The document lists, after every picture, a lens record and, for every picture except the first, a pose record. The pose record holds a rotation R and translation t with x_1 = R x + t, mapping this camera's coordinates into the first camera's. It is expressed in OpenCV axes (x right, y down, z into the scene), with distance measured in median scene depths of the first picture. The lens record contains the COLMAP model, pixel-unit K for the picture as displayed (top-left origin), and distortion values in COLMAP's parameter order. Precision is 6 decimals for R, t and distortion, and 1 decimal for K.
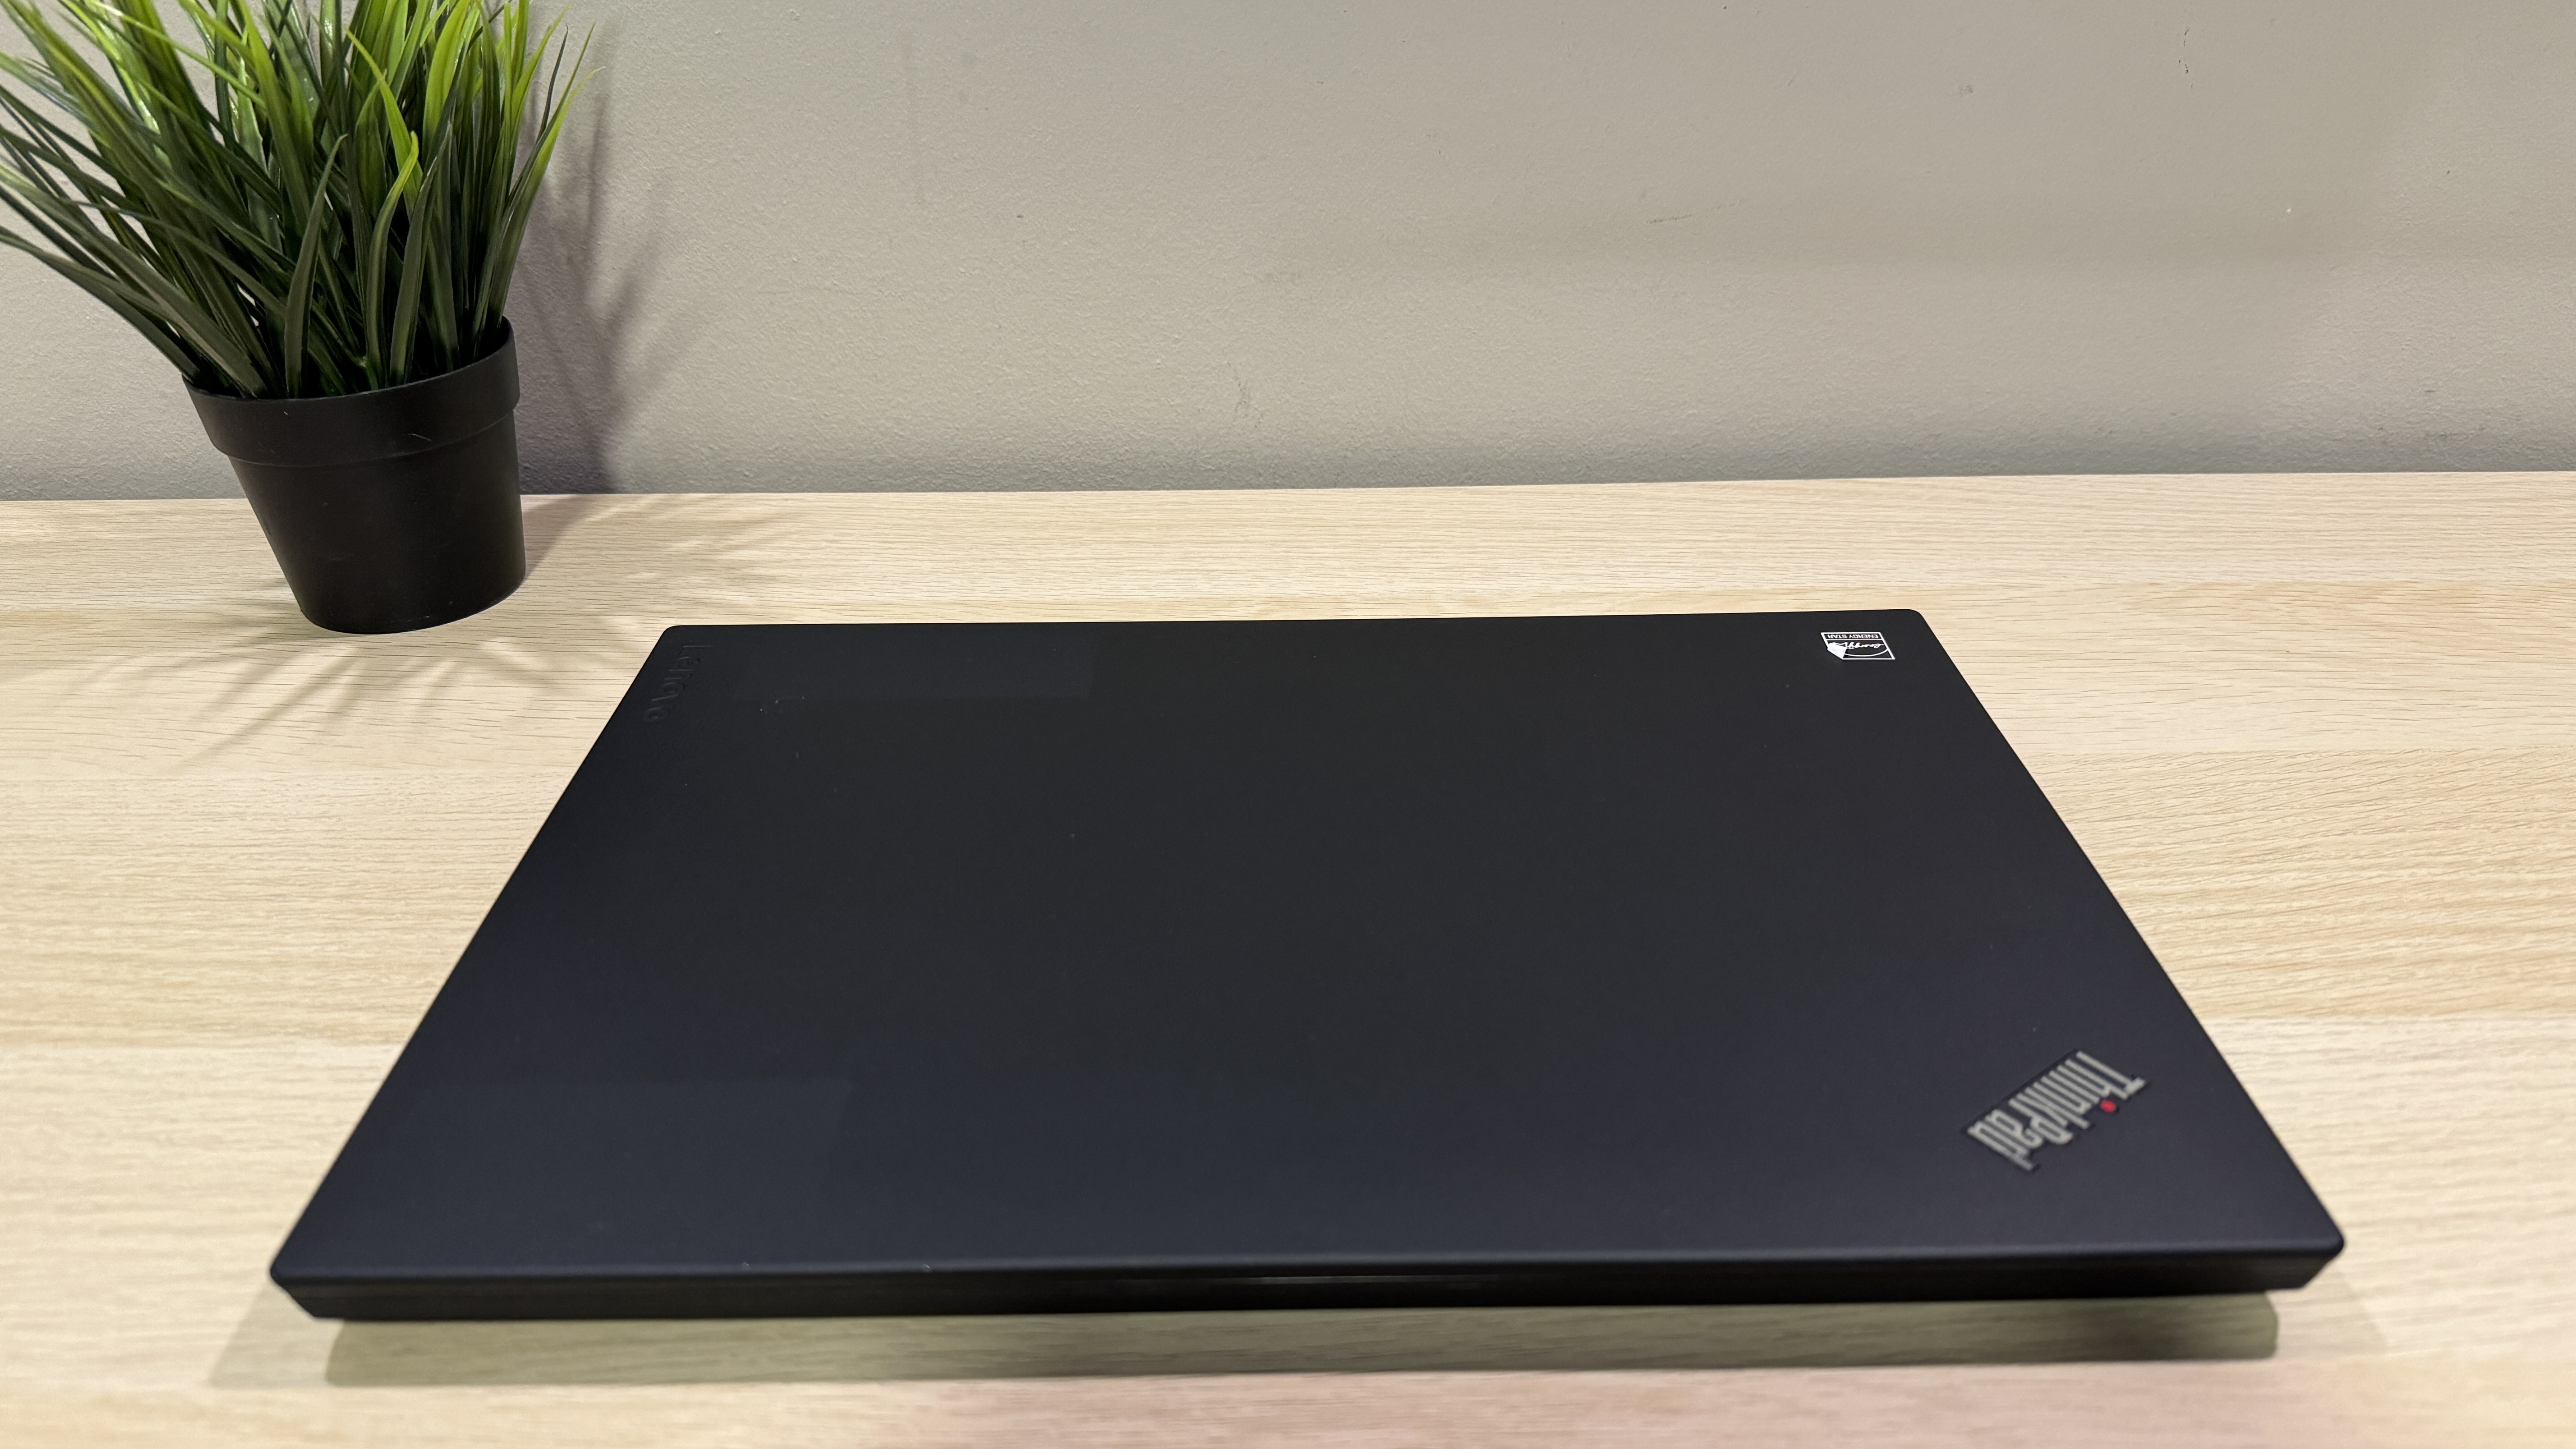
lens RADIAL K [[1849.7, 0, 1287.6], [0, 1849.7, 721.3], [0, 0, 1]] dist [-0.012543, 0.001775]
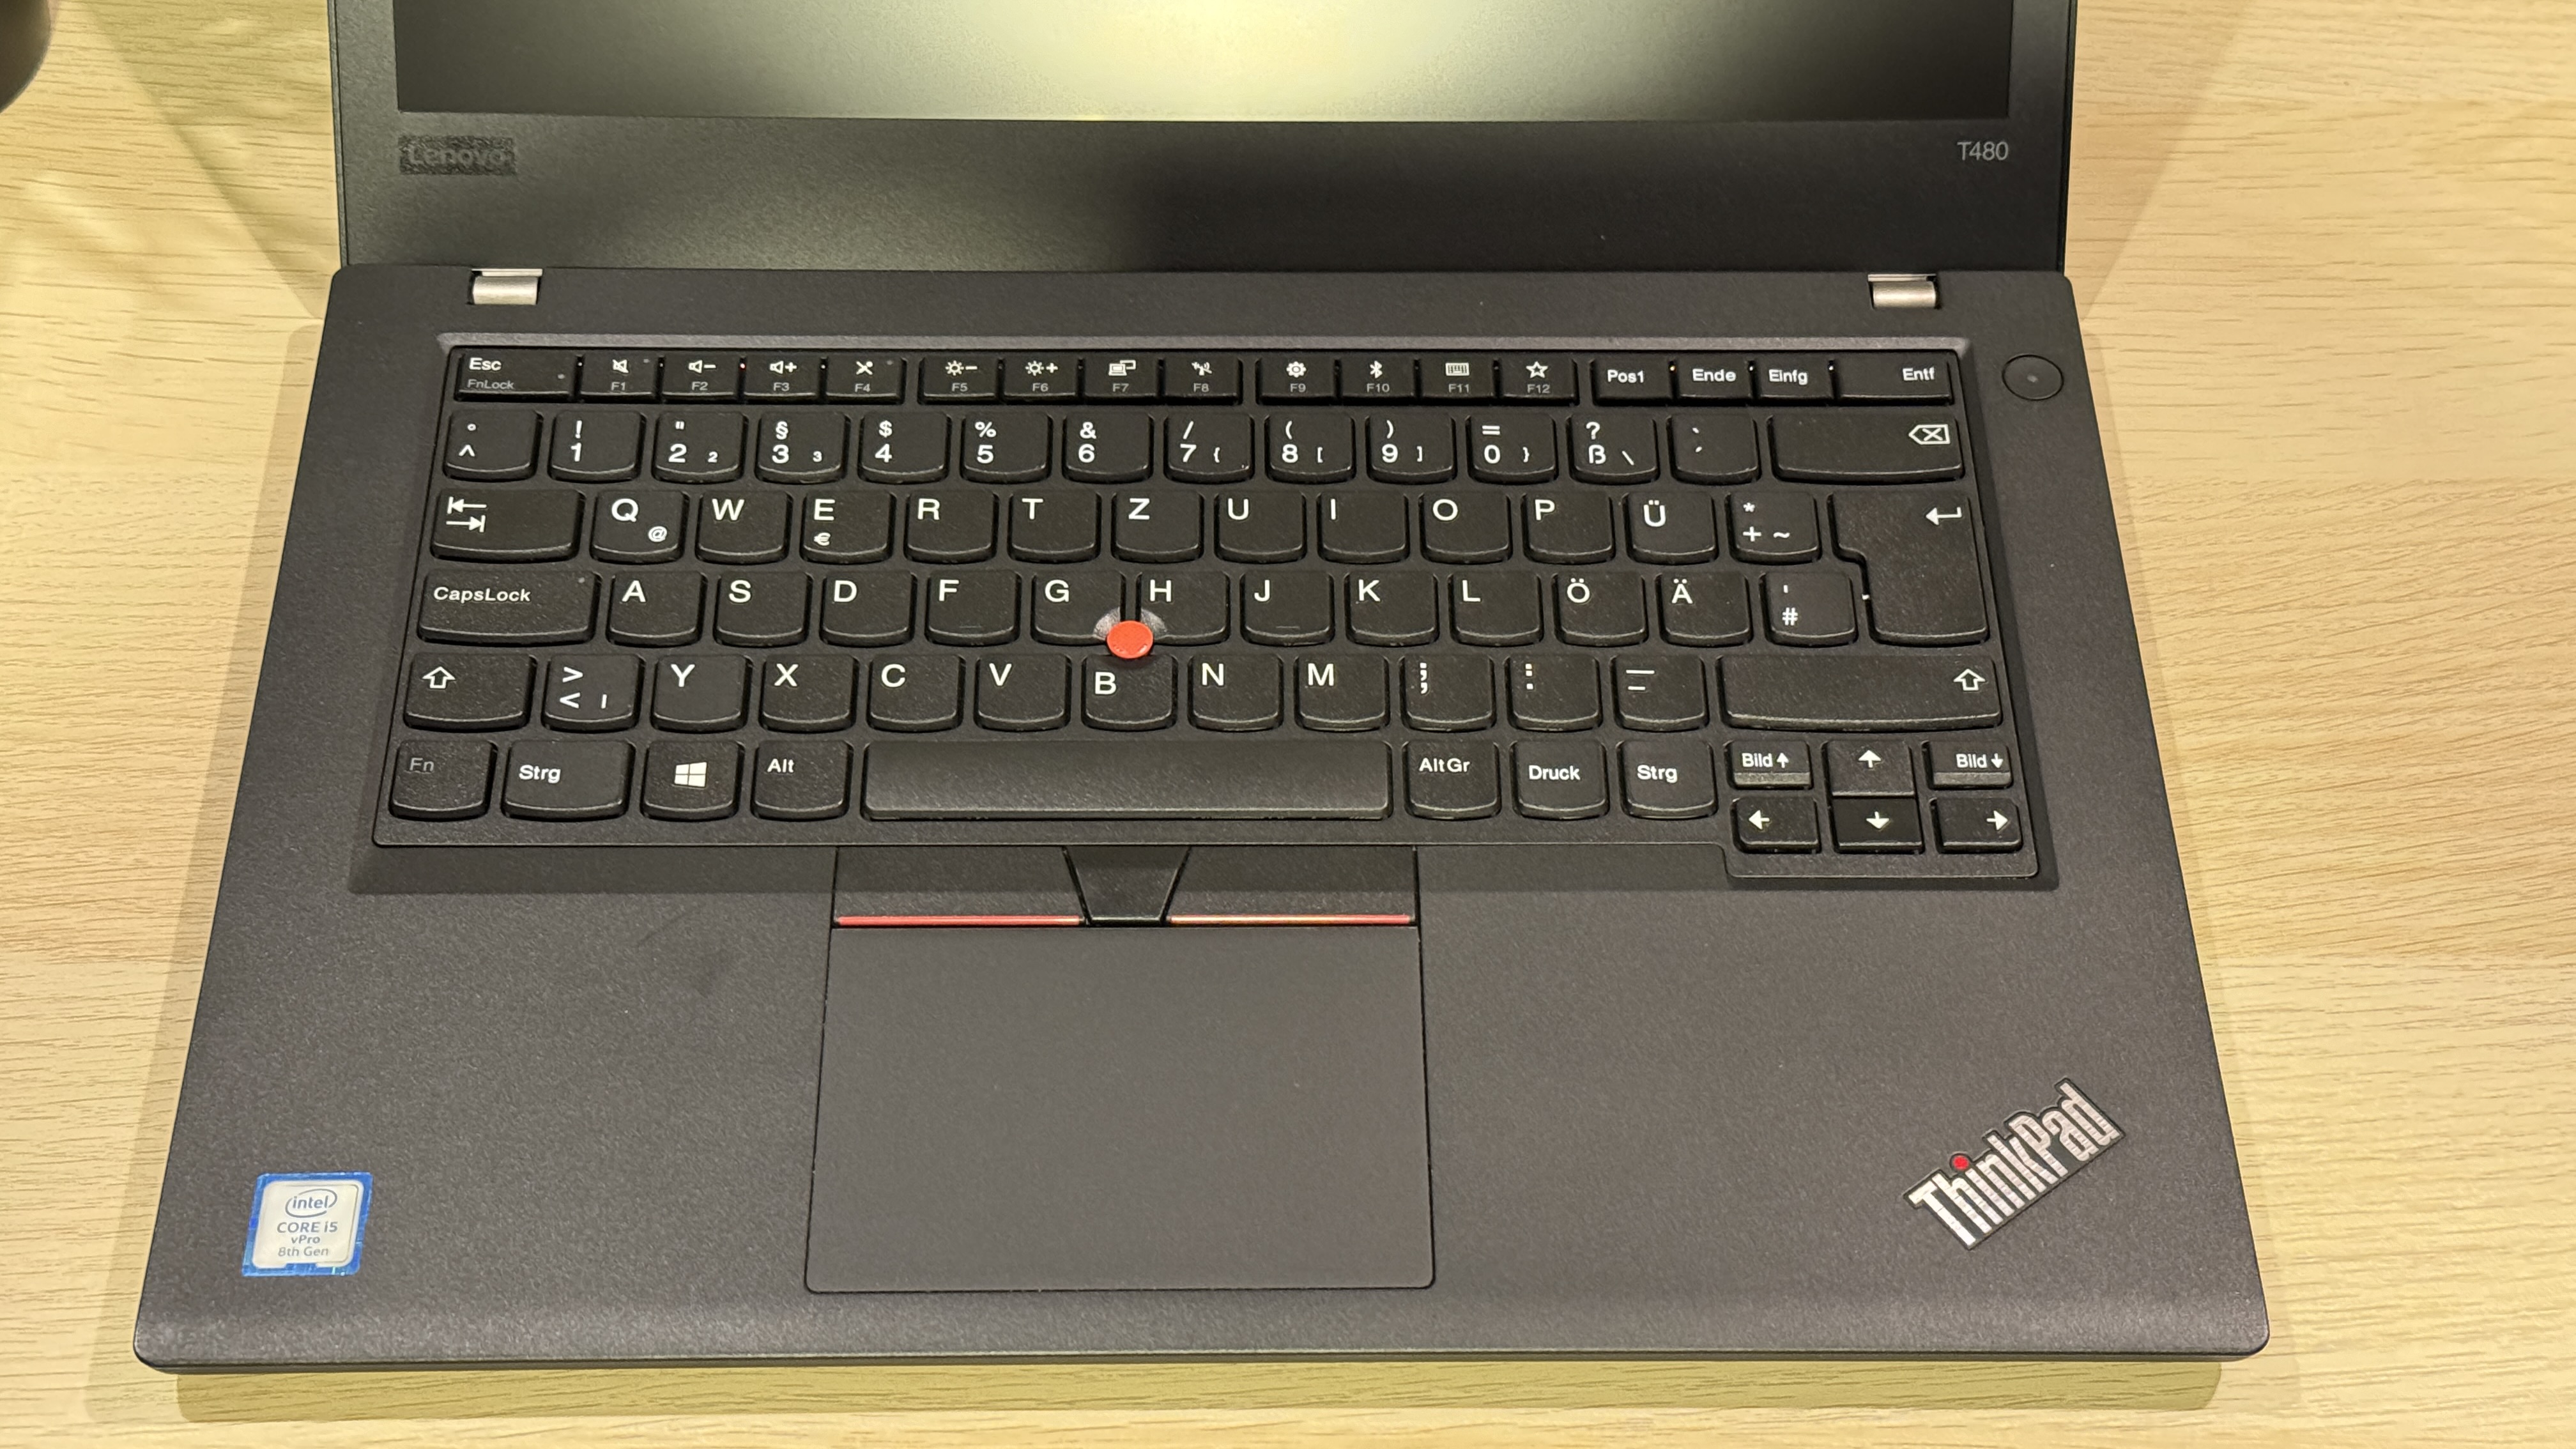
lens RADIAL K [[3616.1, 0, 1277.9], [0, 3616.1, 718.3], [0, 0, 1]] dist [0.220049, -0.469467]
pose [[0.999639, 0.011793, 0.024144, -0.002185], [-0.020905, 0.905849, 0.423085, -0.567737], [-0.016882, -0.423437, 0.905768, -0.420049]]
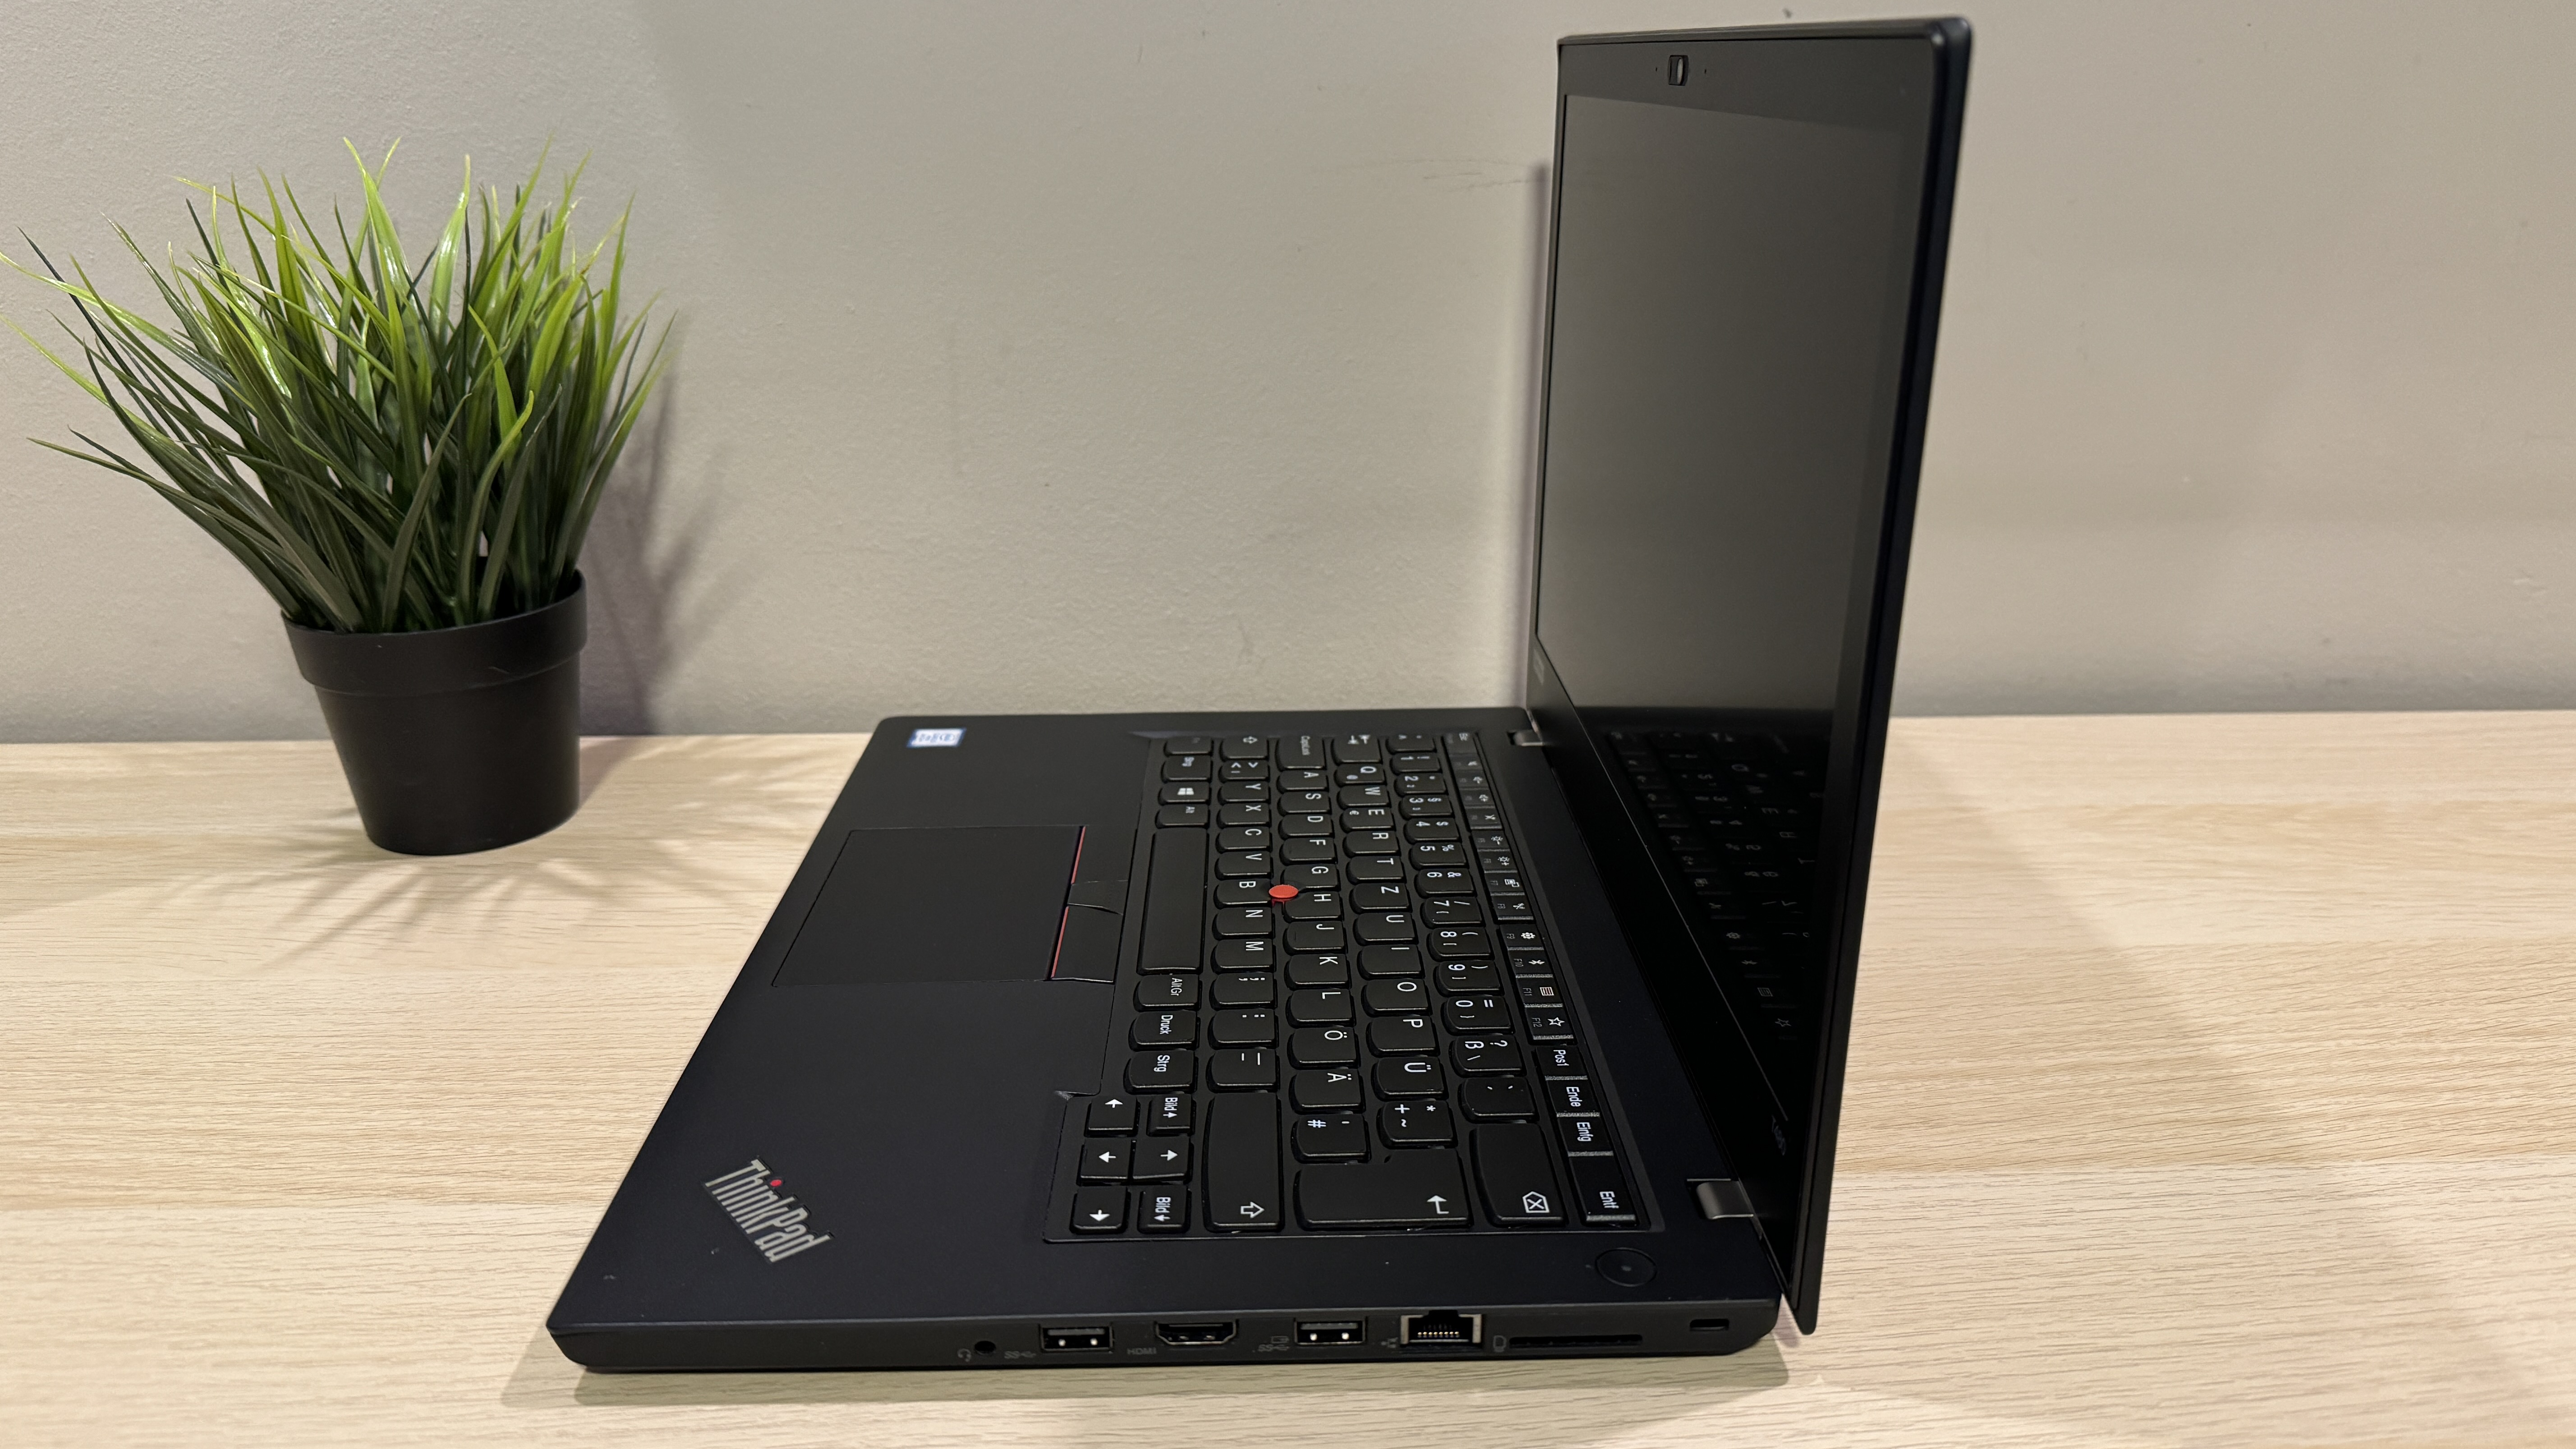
lens RADIAL K [[1855.5, 0, 1286.9], [0, 1855.5, 731.8], [0, 0, 1]] dist [-0.014918, 0.001535]
pose [[0.999704, -0.002107, 0.024245, -0.039477], [0.005968, 0.987055, -0.160274, 0.070641], [-0.023593, 0.160371, 0.986775, -0.095918]]
